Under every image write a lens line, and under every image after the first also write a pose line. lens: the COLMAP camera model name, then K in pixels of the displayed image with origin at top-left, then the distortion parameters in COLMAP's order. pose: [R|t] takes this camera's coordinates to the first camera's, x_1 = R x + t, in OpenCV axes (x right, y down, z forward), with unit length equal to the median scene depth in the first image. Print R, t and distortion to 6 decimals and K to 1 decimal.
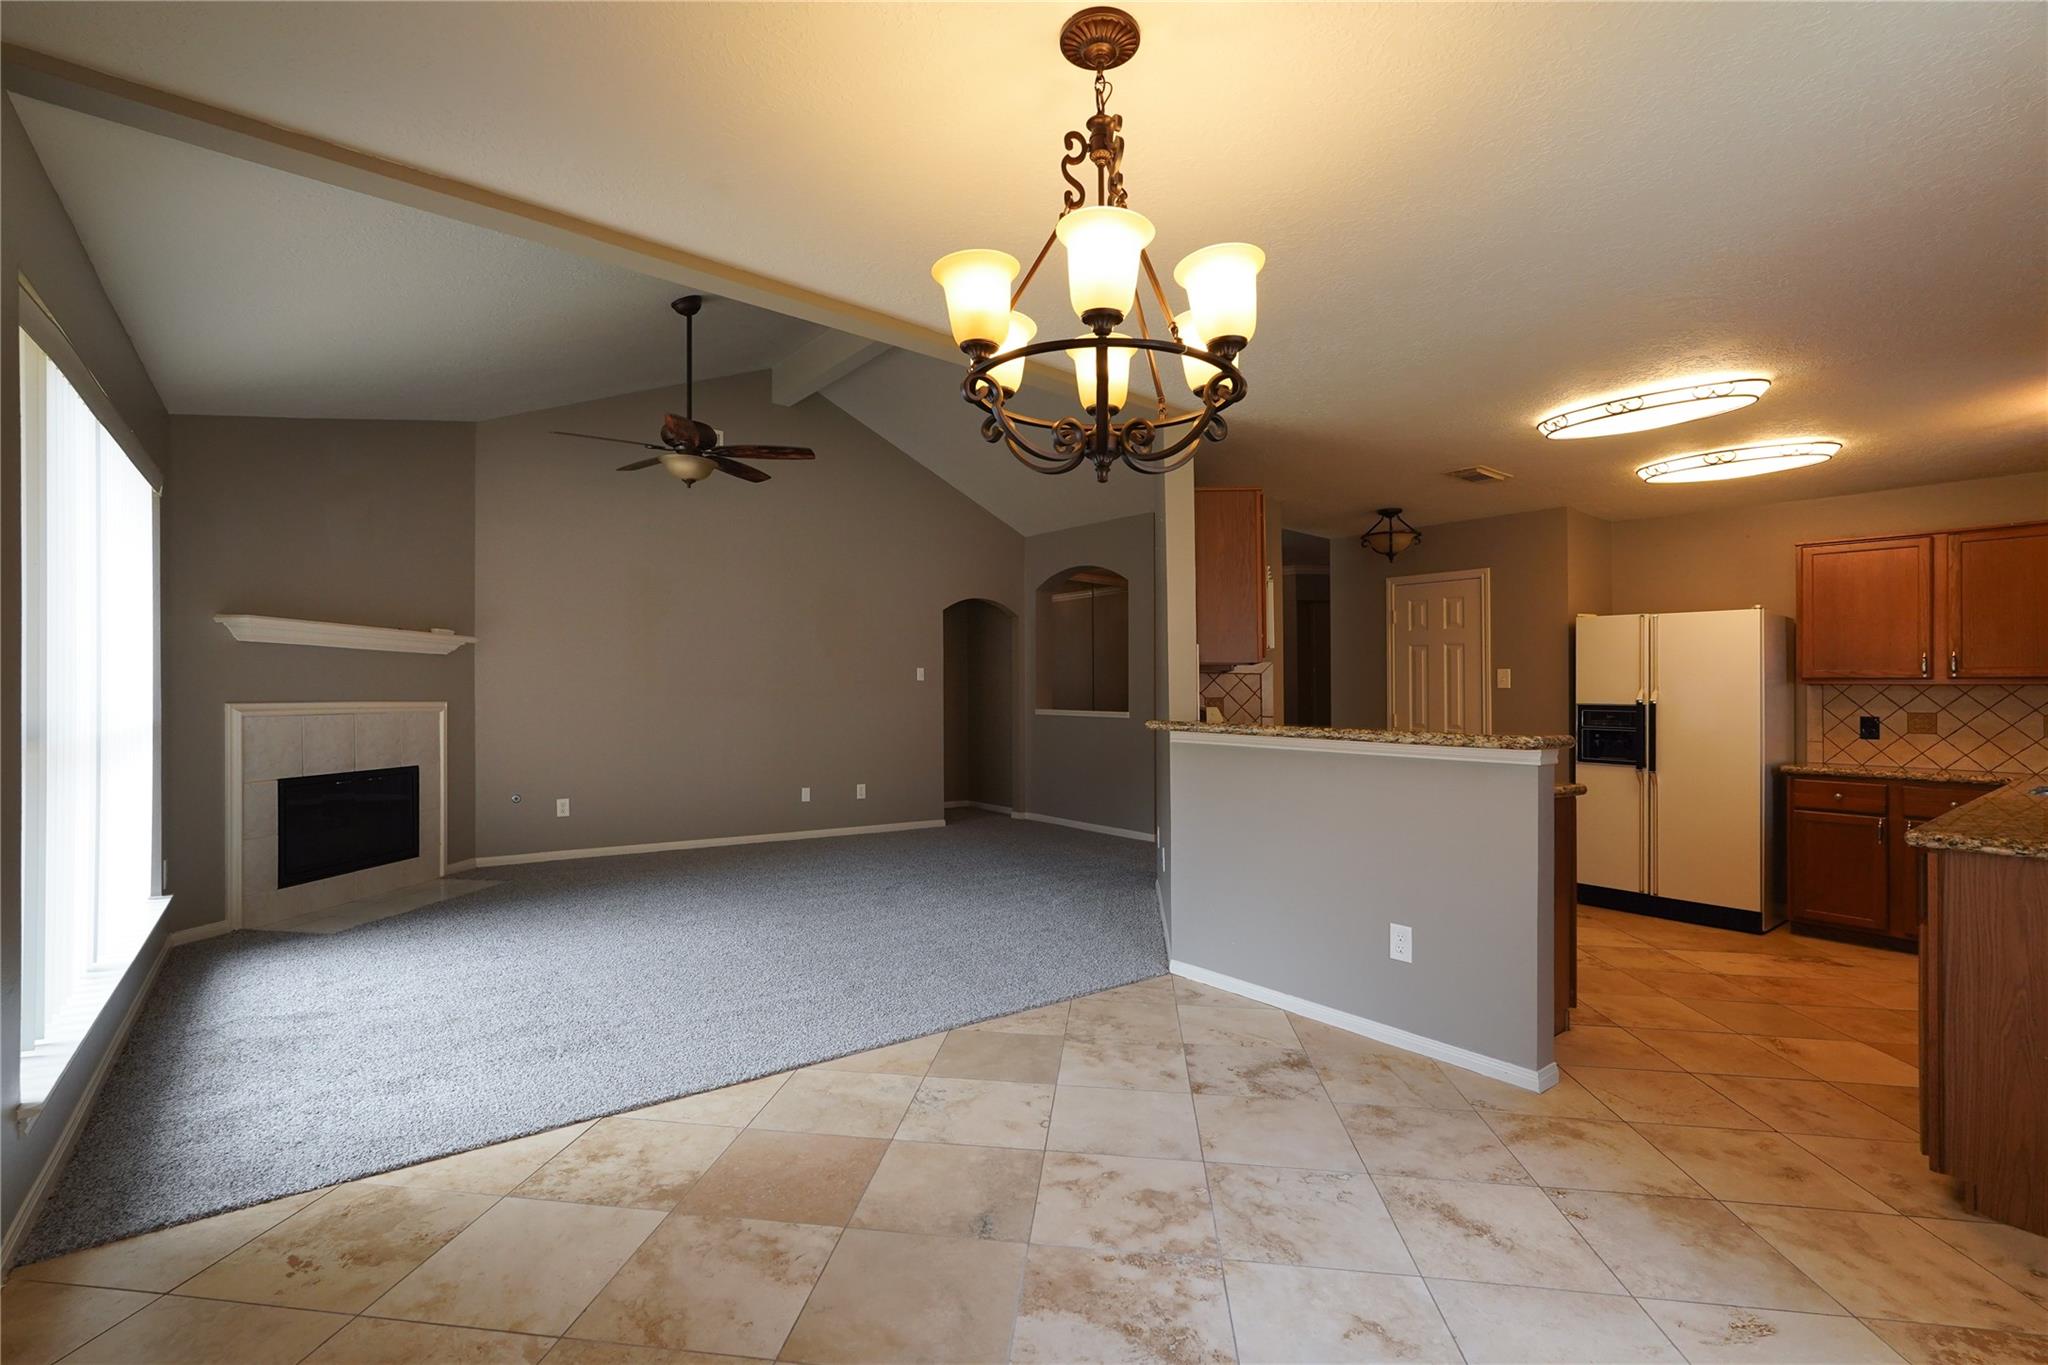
lens RADIAL K [[896.4, 0, 1003.6], [0, 896.4, 706.8], [0, 0, 1]] dist [-0.000899, -0.000169]
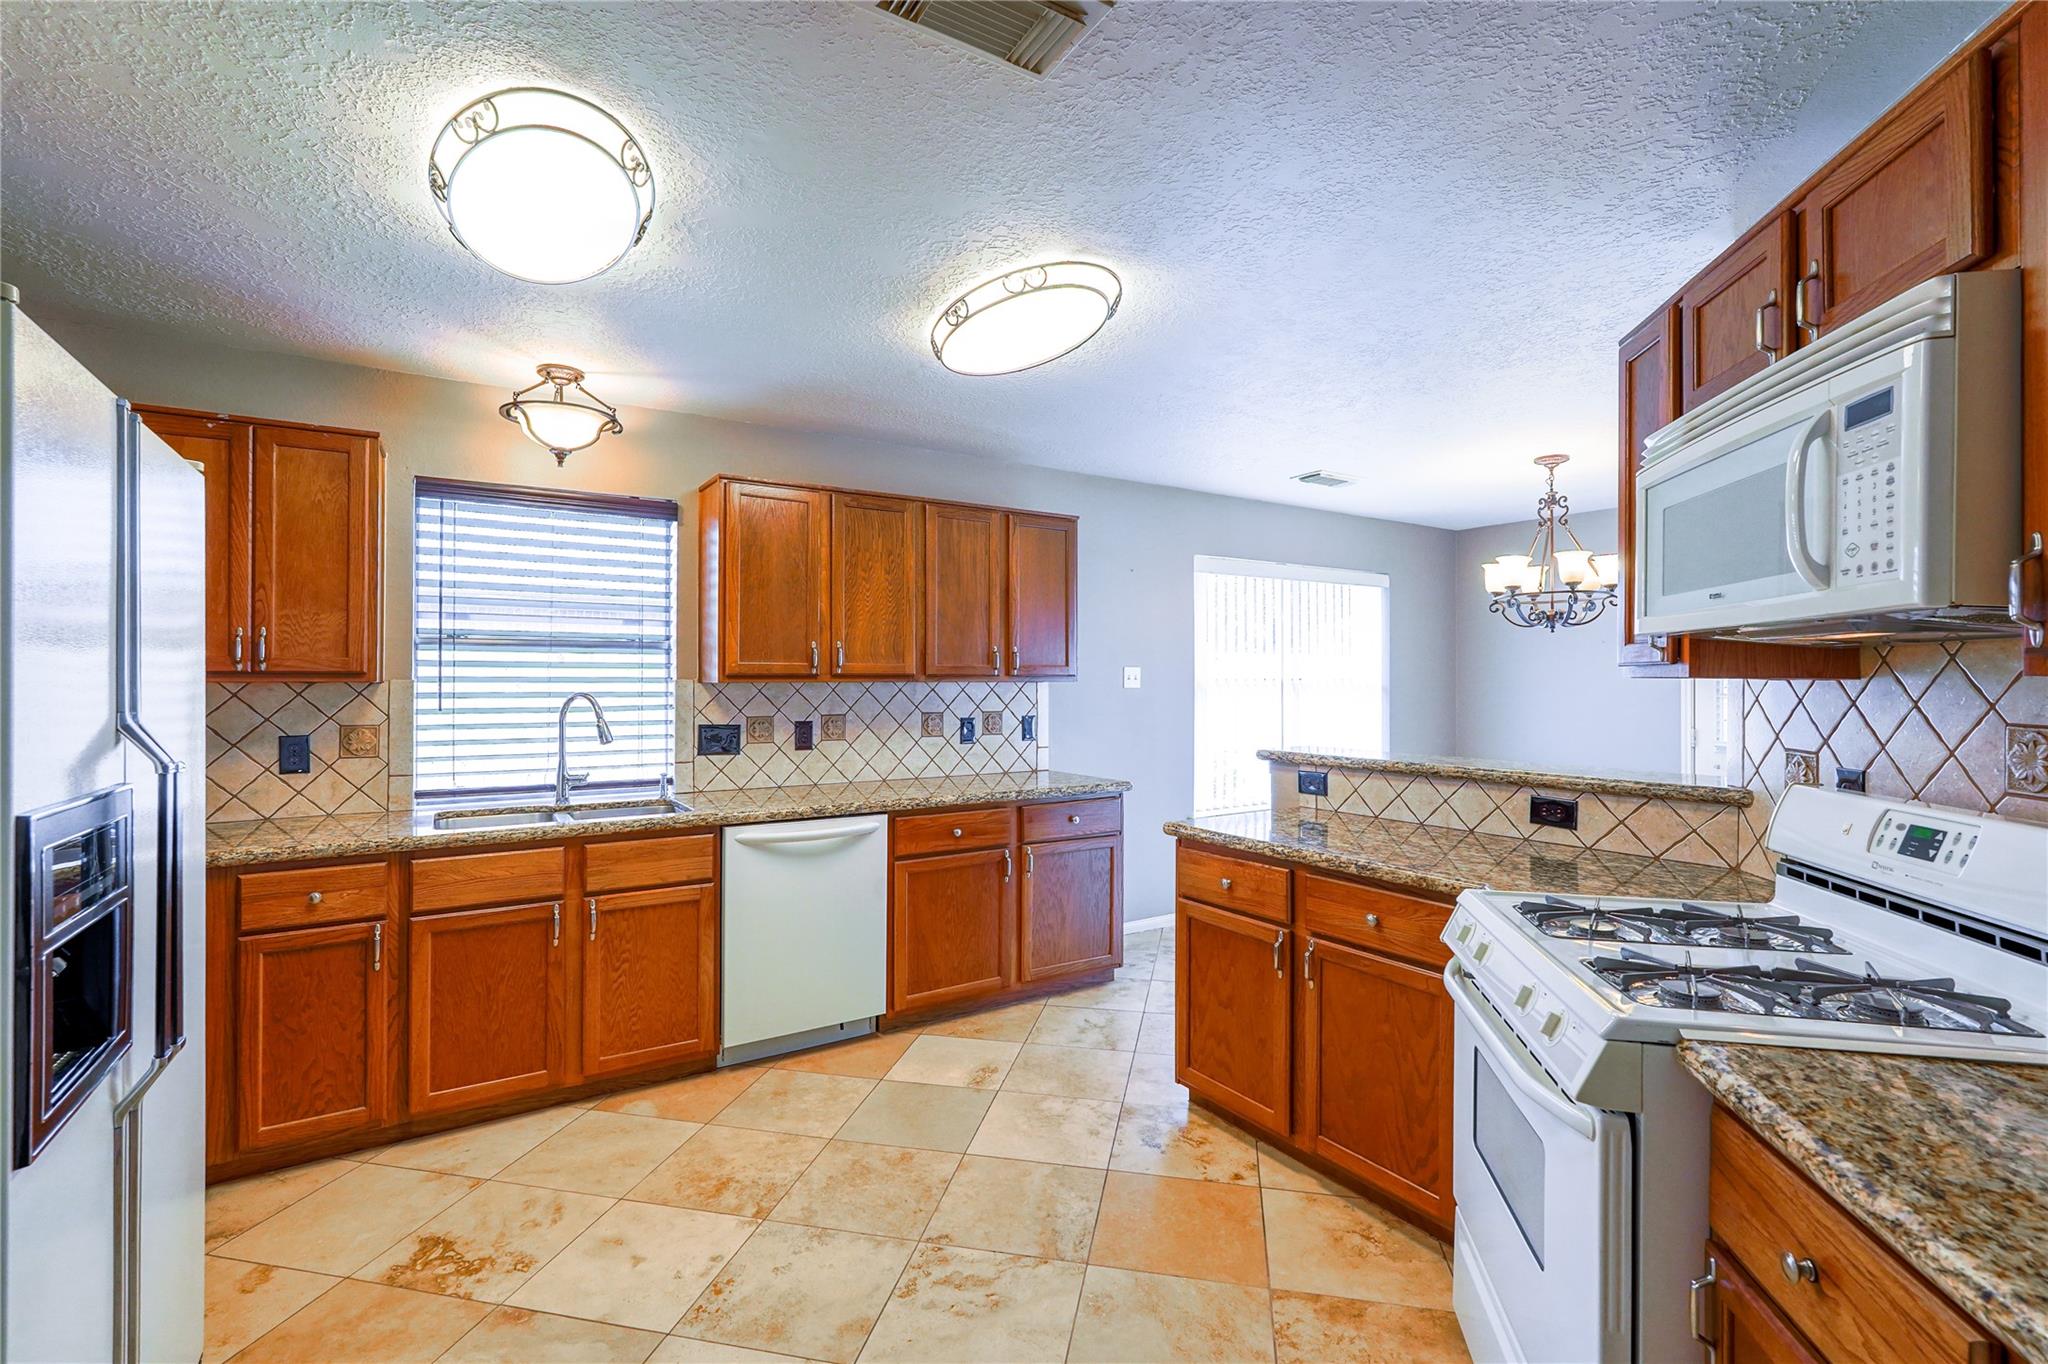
lens RADIAL K [[911.7, 0, 1024.0], [0, 911.7, 682.0], [0, 0, 1]] dist [-0.022195, 0.011625]
pose [[-0.996720, -0.018421, 0.078798, 0.536431], [-0.017658, 0.999790, 0.010372, -0.040103], [-0.078972, 0.008946, -0.996837, 1.396796]]
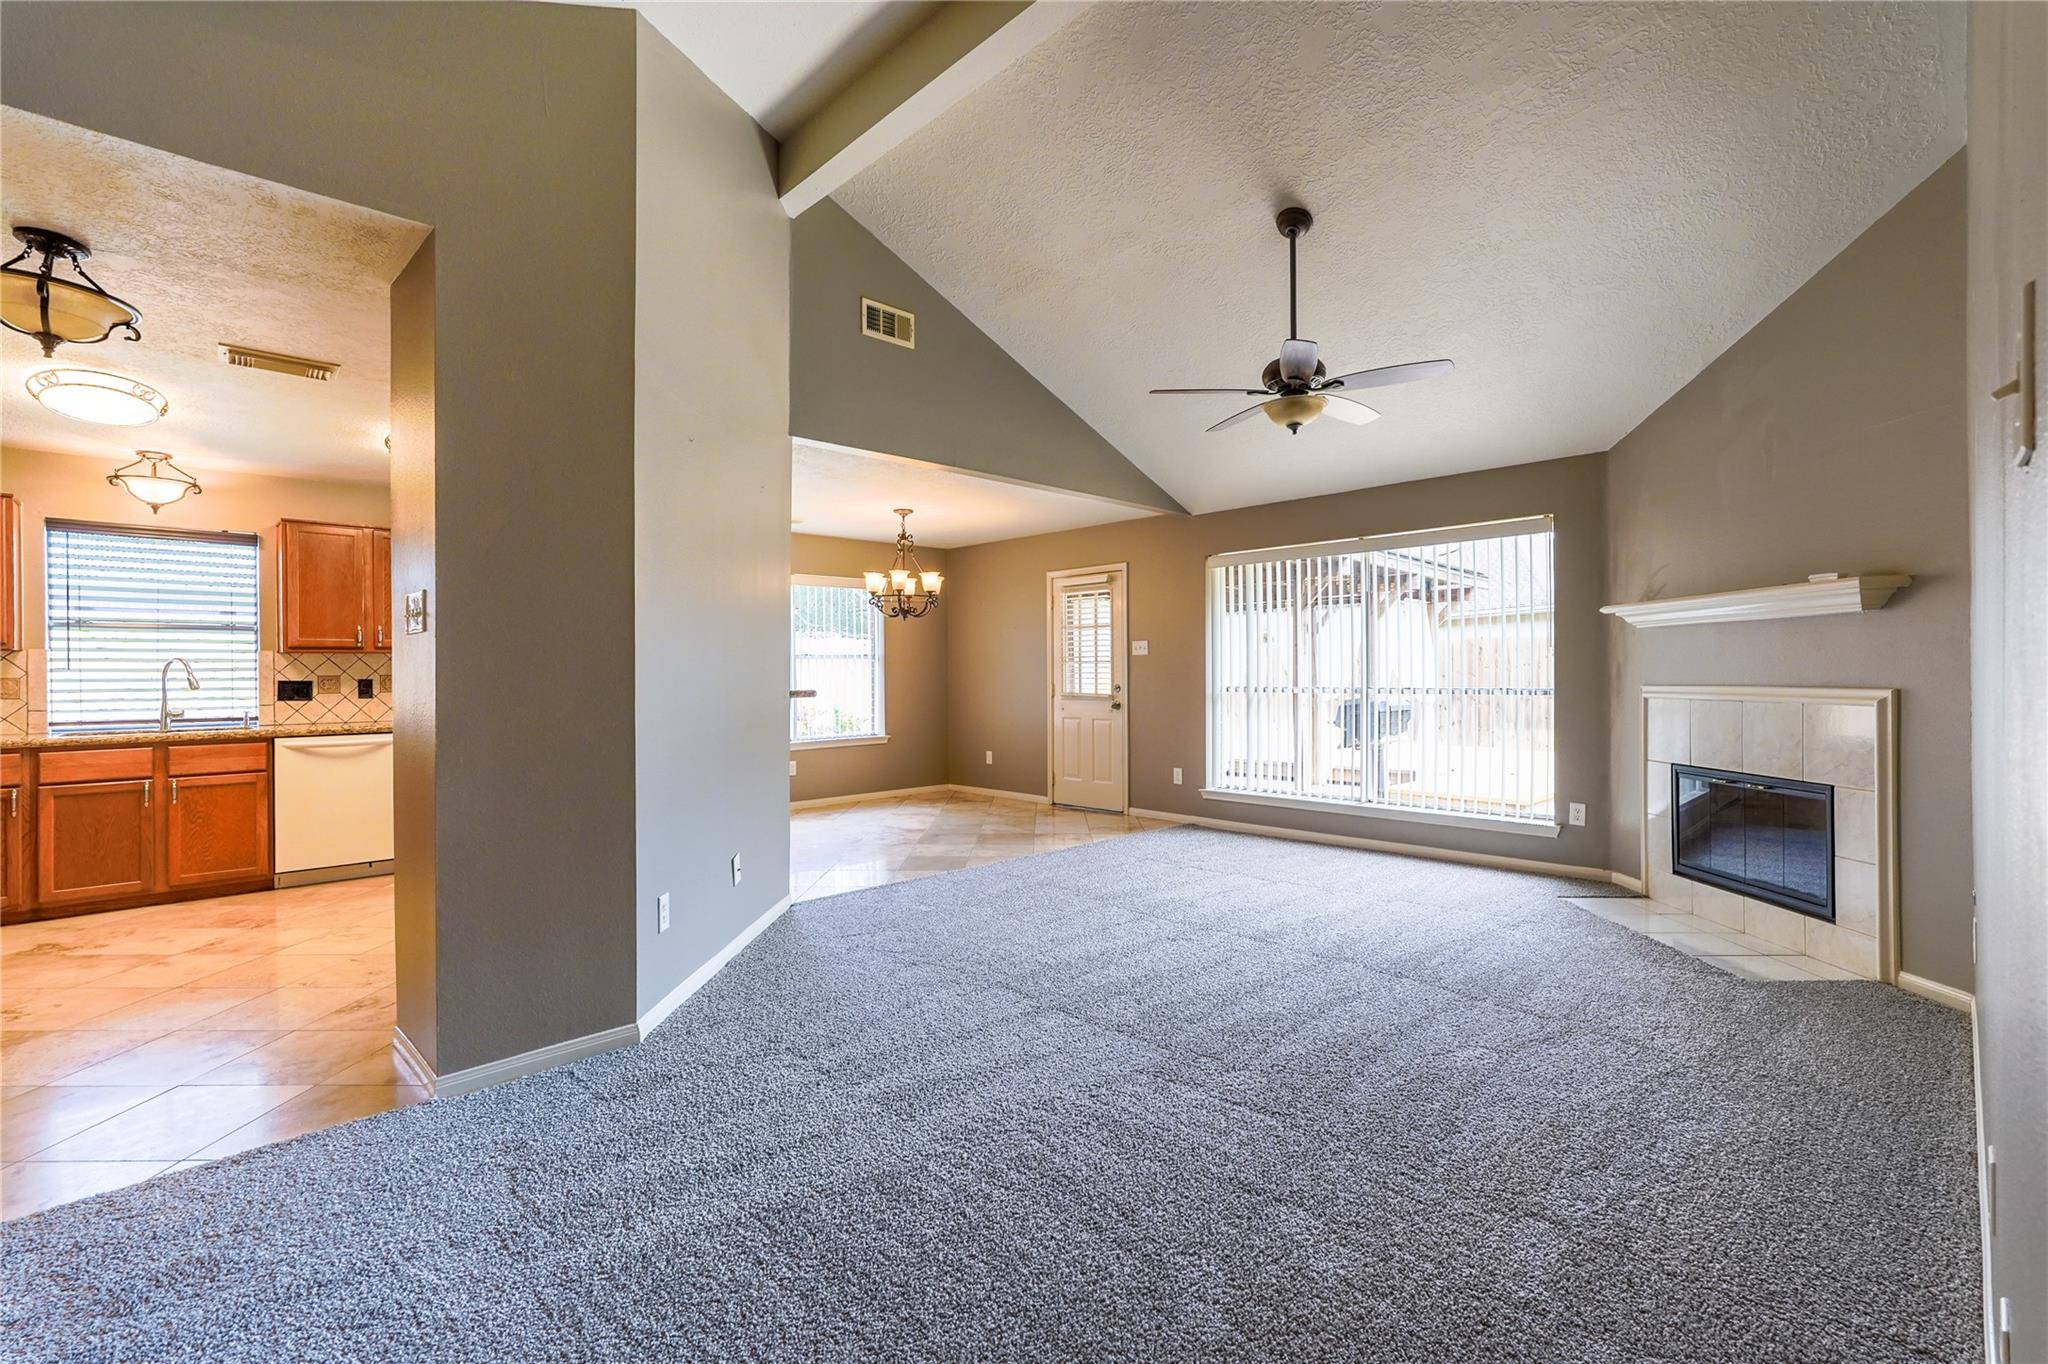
lens RADIAL K [[911.7, 0, 1024.0], [0, 911.7, 682.0], [0, 0, 1]] dist [-0.022195, 0.011625]
pose [[-0.994092, -0.008670, -0.108190, 0.012653], [-0.010613, 0.999792, 0.017394, -0.018508], [0.108016, 0.018440, -0.993978, 1.941247]]
